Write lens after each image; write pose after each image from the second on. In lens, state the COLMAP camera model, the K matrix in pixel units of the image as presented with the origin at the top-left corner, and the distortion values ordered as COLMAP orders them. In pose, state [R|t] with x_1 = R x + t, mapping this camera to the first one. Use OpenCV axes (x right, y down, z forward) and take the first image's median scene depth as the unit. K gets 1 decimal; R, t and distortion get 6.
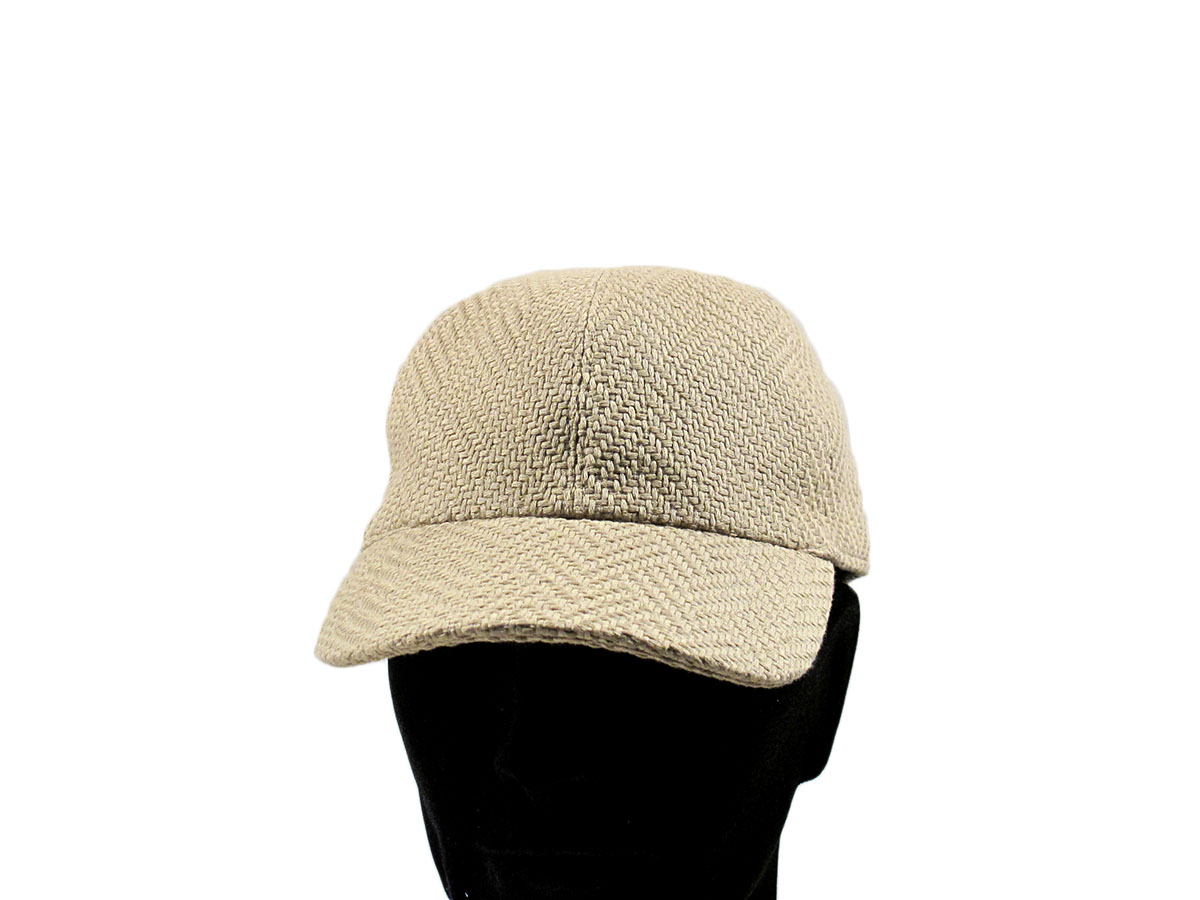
lens RADIAL K [[2193.8, 0, 599.8], [0, 2193.8, 442.0], [0, 0, 1]] dist [0.083693, 0.000000]
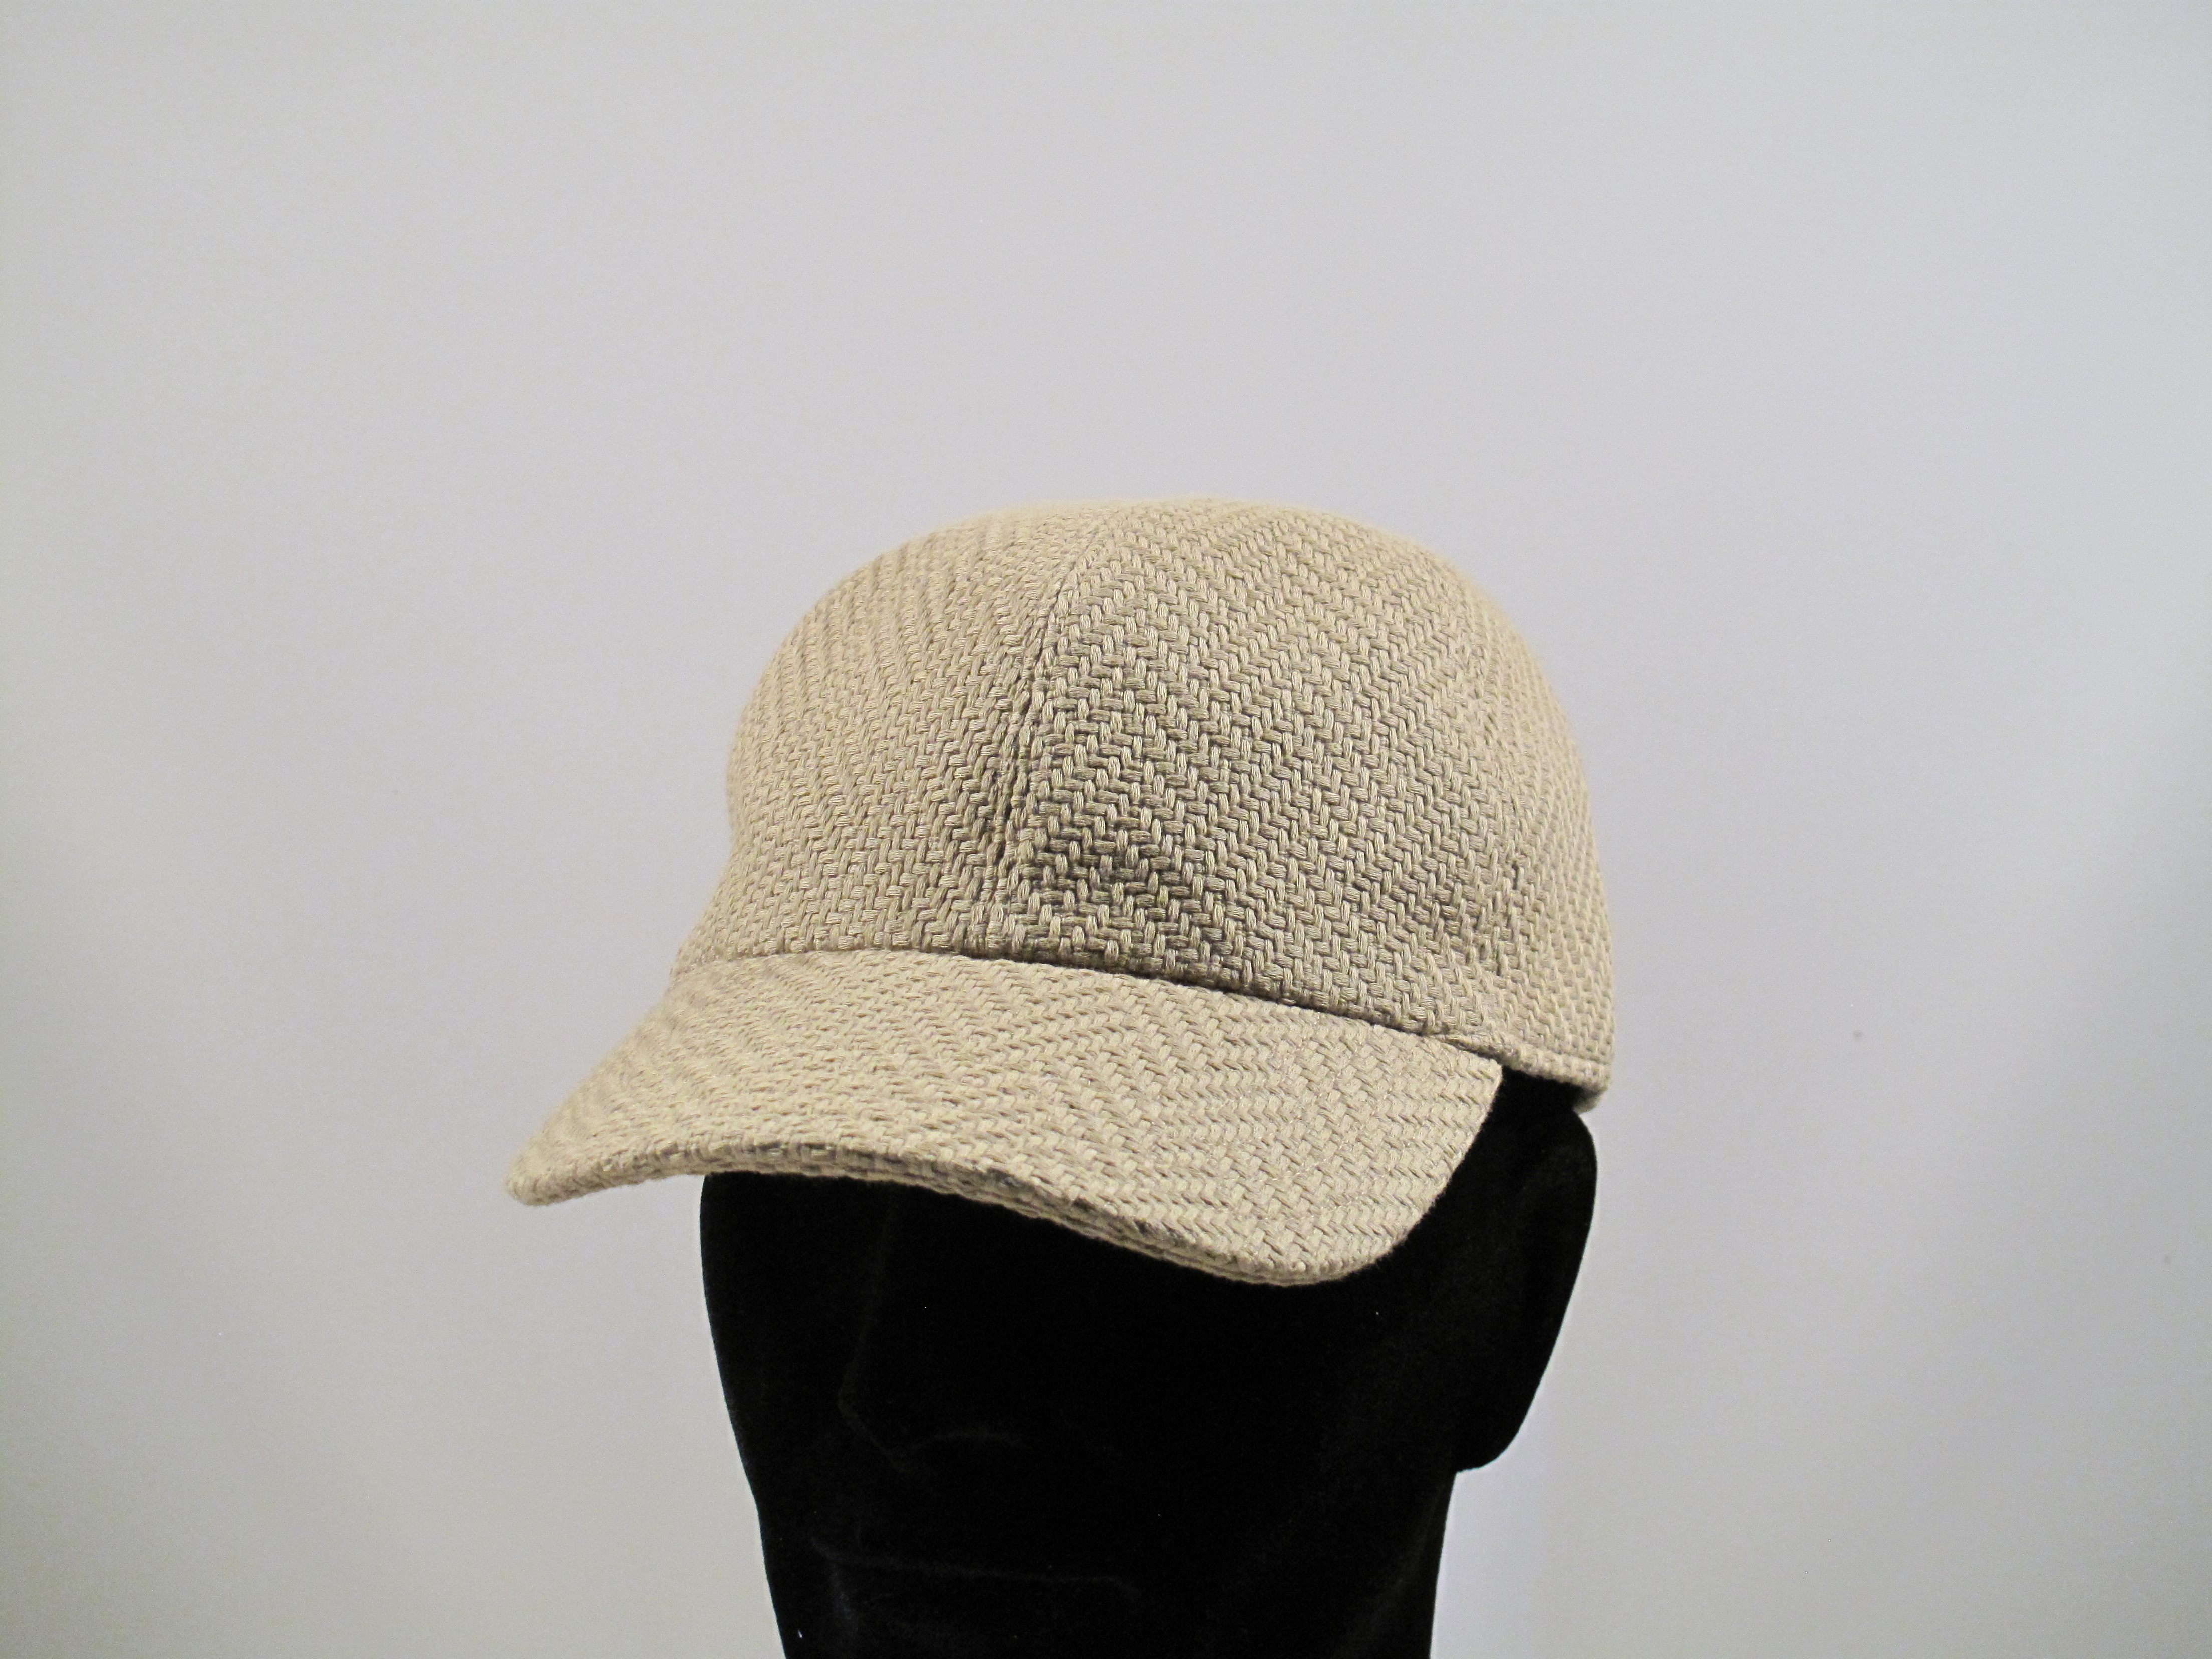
lens RADIAL K [[4043.9, 0, 1104.1], [0, 4043.9, 843.4], [0, 0, 1]] dist [0.083693, 0.000000]
pose [[0.987588, 0.040610, -0.151725, 0.165655], [-0.039995, 0.999175, 0.007104, -0.001754], [0.151888, -0.000948, 0.988397, 0.008884]]
